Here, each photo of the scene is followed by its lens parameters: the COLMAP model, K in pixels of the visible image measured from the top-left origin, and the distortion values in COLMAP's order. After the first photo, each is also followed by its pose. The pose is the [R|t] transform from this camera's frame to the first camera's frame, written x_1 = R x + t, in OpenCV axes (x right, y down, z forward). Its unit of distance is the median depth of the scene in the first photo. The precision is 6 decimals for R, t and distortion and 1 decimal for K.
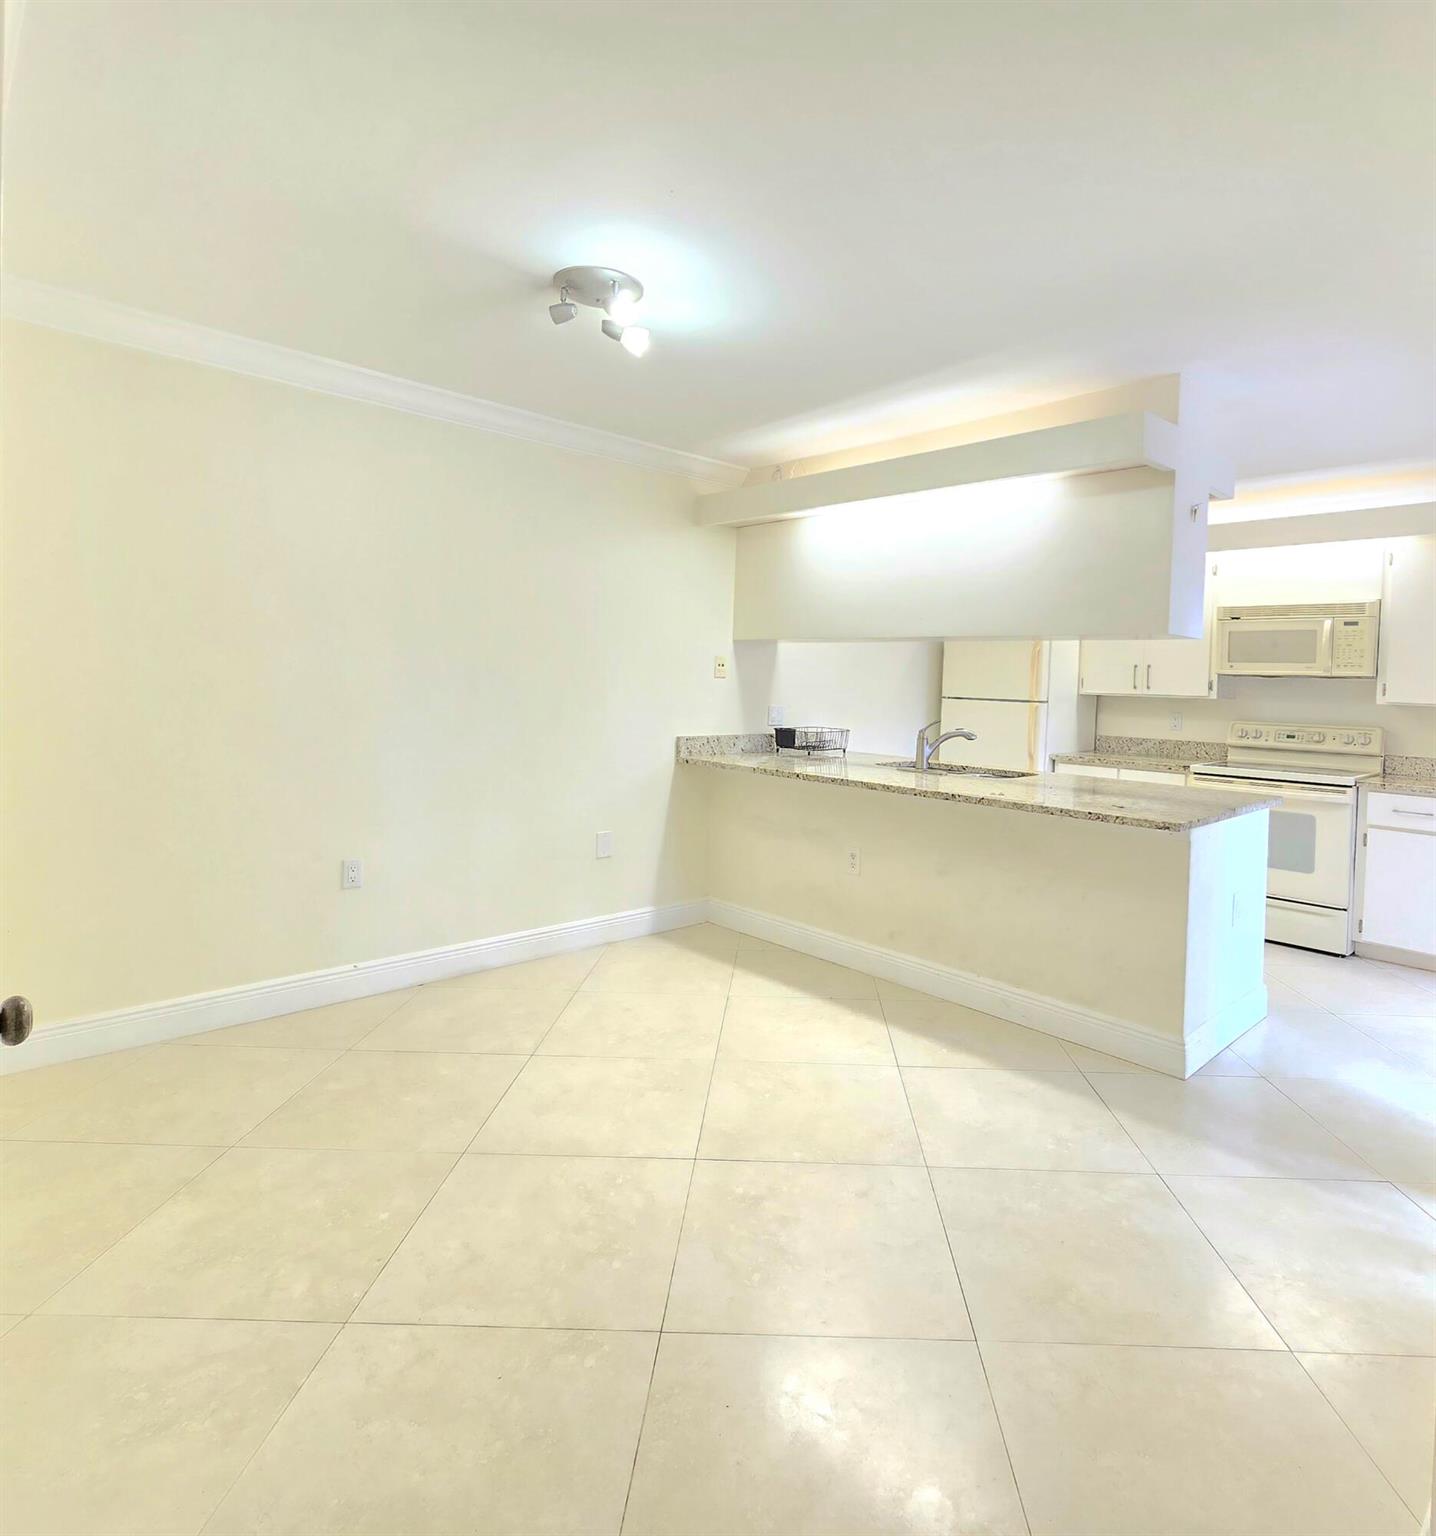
lens RADIAL K [[878.1, 0, 730.8], [0, 878.1, 705.9], [0, 0, 1]] dist [0.007811, -0.000101]
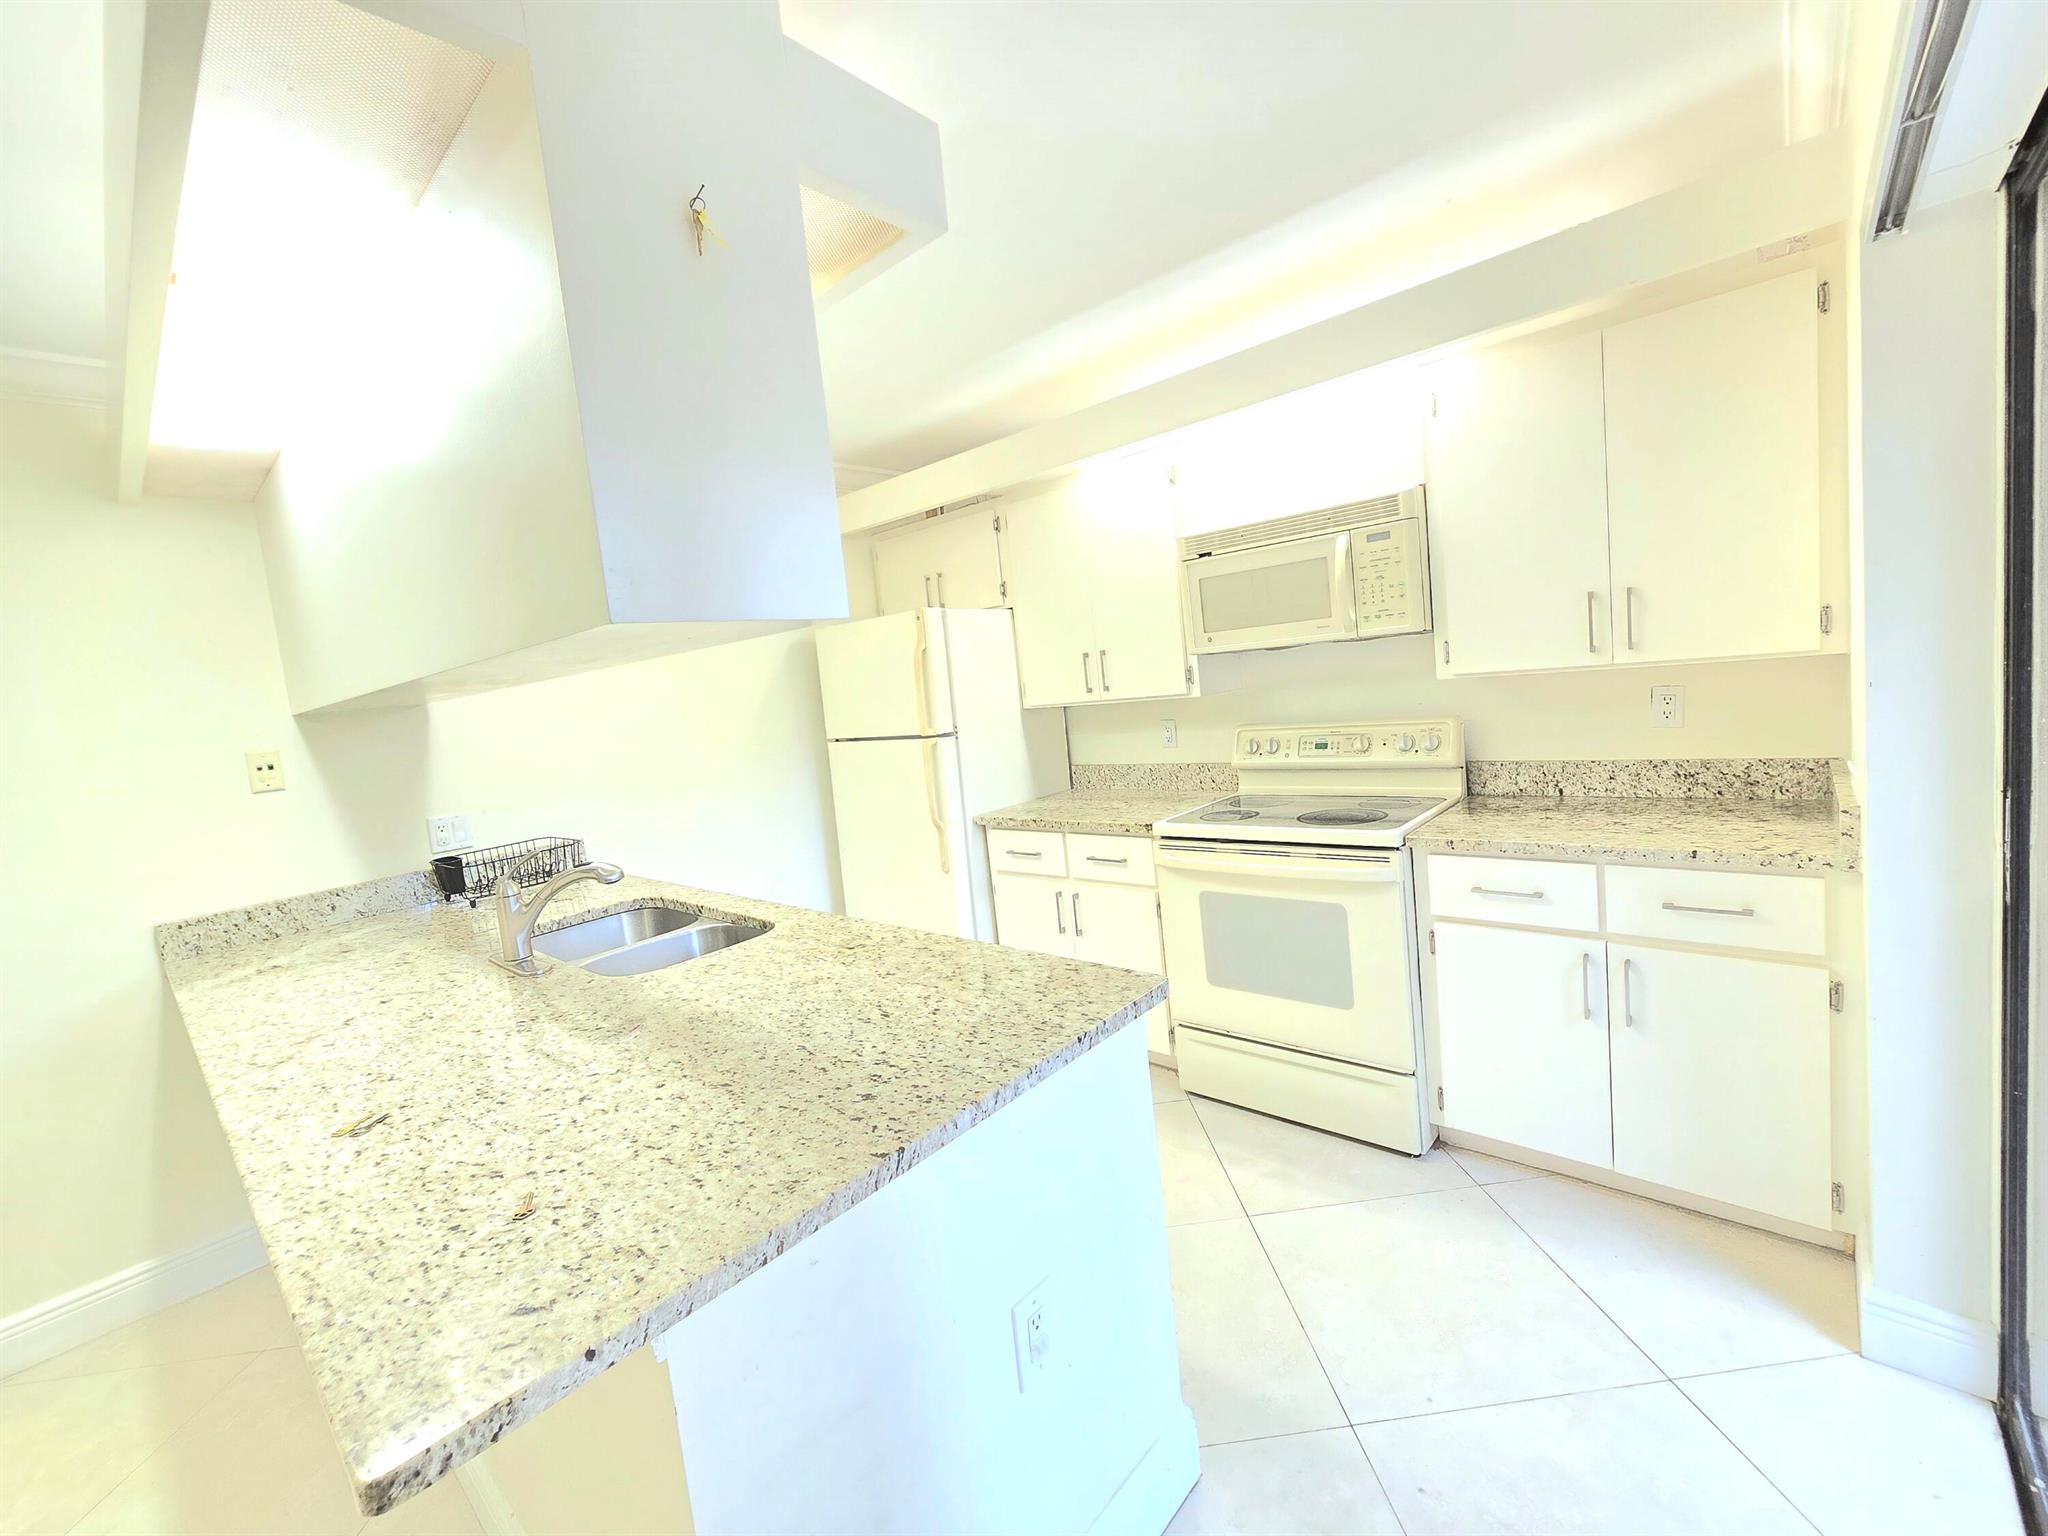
lens RADIAL K [[845.7, 0, 1023.7], [0, 845.7, 761.4], [0, 0, 1]] dist [0.001373, -0.000347]
pose [[0.987360, -0.144420, 0.065300, 0.423433], [0.139393, 0.987322, 0.075923, -0.026479], [-0.075437, -0.065861, 0.994973, 0.478658]]
